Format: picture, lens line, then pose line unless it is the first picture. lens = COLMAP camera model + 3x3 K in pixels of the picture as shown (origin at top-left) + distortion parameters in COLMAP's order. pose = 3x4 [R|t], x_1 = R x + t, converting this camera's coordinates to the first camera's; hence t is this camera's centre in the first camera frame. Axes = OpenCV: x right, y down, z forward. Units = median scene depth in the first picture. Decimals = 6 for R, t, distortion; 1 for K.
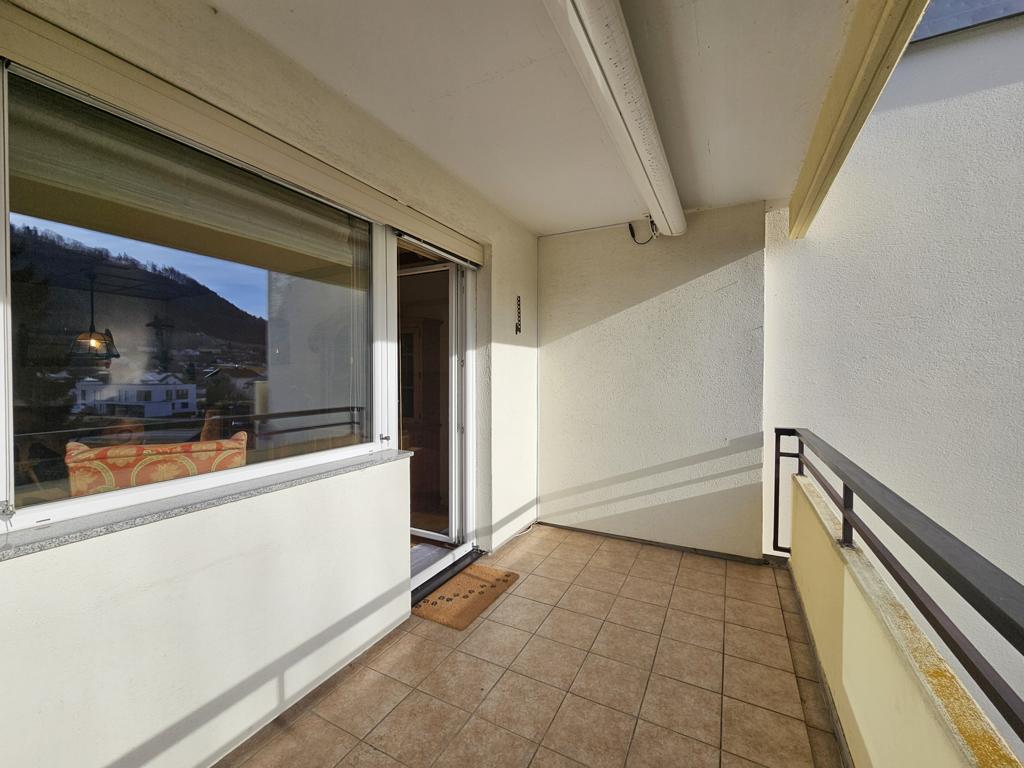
lens RADIAL K [[419.6, 0, 511.7], [0, 419.6, 380.8], [0, 0, 1]] dist [0.002214, 0.000119]
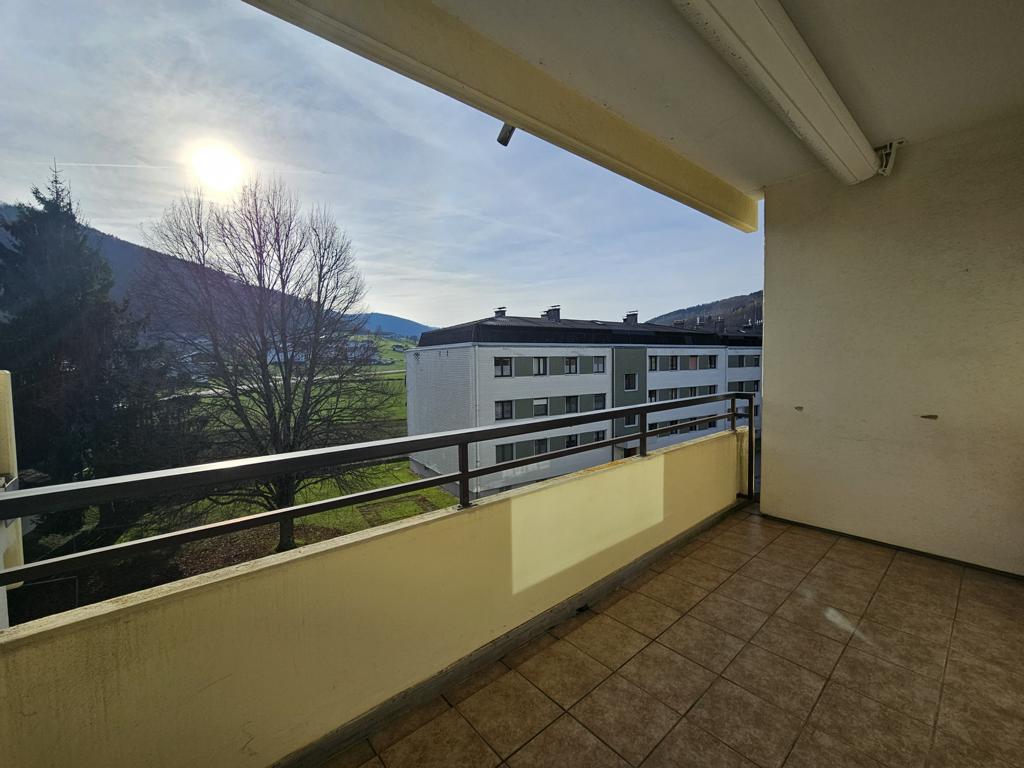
lens RADIAL K [[419.6, 0, 512.2], [0, 419.6, 381.6], [0, 0, 1]] dist [0.002214, 0.000119]
pose [[-0.928716, -0.001999, 0.370787, 0.302681], [0.021388, 0.998032, 0.058952, 0.022383], [-0.370175, 0.062680, -0.926845, 1.895769]]
